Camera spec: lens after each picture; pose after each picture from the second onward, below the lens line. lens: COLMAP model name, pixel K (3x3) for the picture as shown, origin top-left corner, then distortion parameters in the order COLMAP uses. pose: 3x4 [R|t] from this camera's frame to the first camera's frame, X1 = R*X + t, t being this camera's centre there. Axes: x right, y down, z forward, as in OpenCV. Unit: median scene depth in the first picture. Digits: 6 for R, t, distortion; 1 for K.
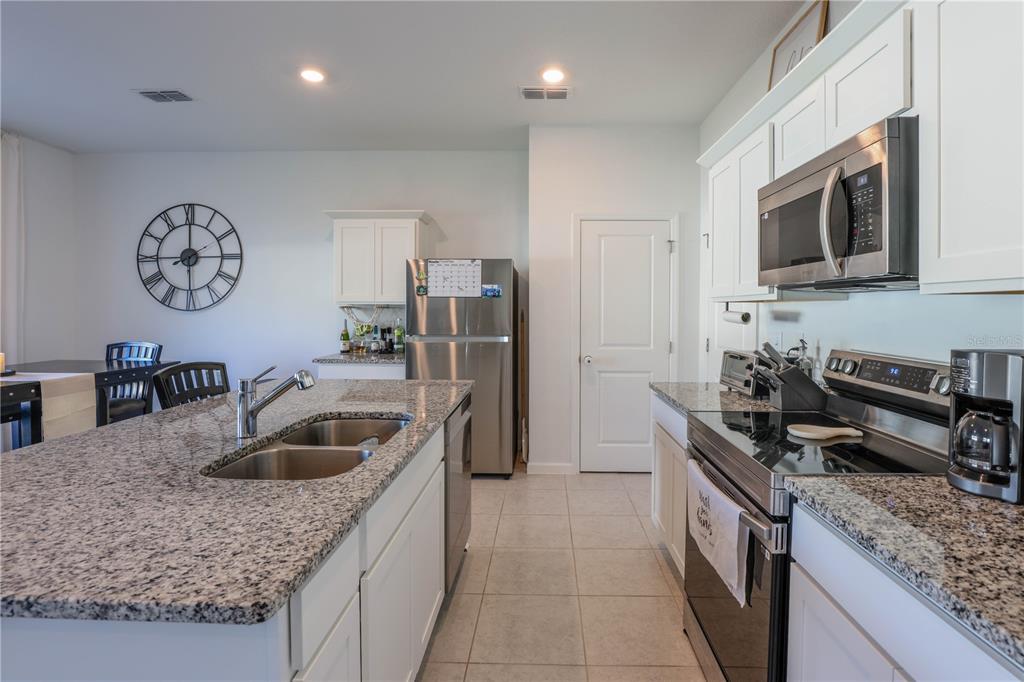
lens RADIAL K [[479.4, 0, 535.5], [0, 479.4, 314.6], [0, 0, 1]] dist [-0.026348, 0.000207]
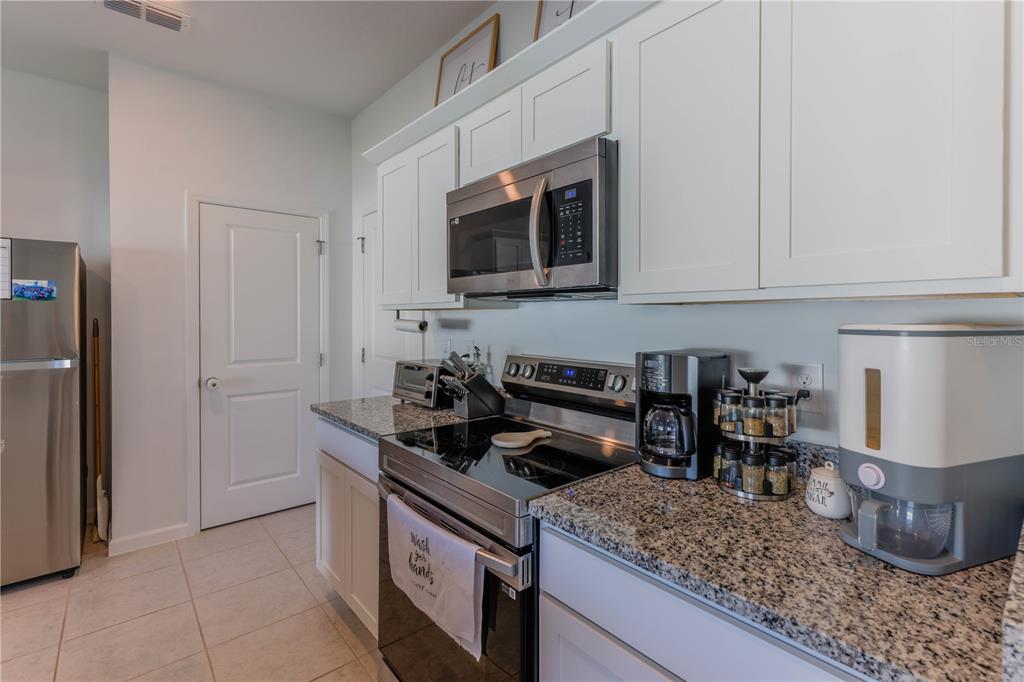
lens RADIAL K [[464.7, 0, 512.8], [0, 464.7, 318.9], [0, 0, 1]] dist [0.003884, -0.000446]
pose [[0.745619, -0.006245, 0.666343, -0.054915], [0.010261, 0.999945, -0.002110, -0.005101], [-0.666293, 0.008410, 0.745642, 0.205909]]
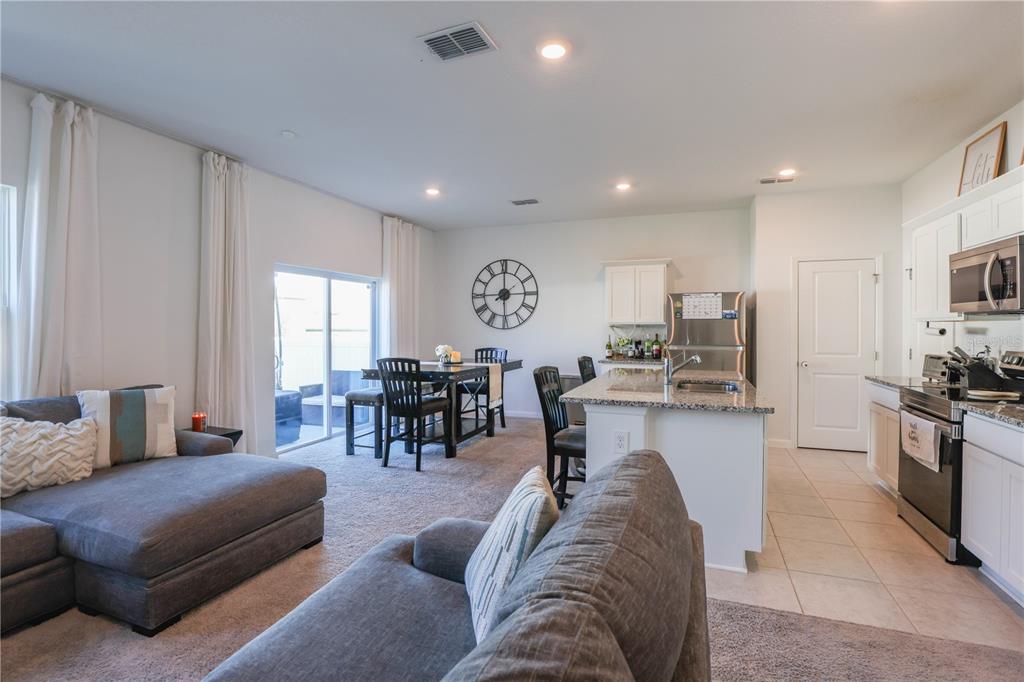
lens RADIAL K [[475.1, 0, 511.0], [0, 475.1, 330.4], [0, 0, 1]] dist [-0.037553, 0.009173]
pose [[0.937869, -0.002003, -0.346984, -0.393346], [-0.000092, 0.999982, -0.006020, 0.012360], [0.346990, 0.005678, 0.937852, -1.002593]]
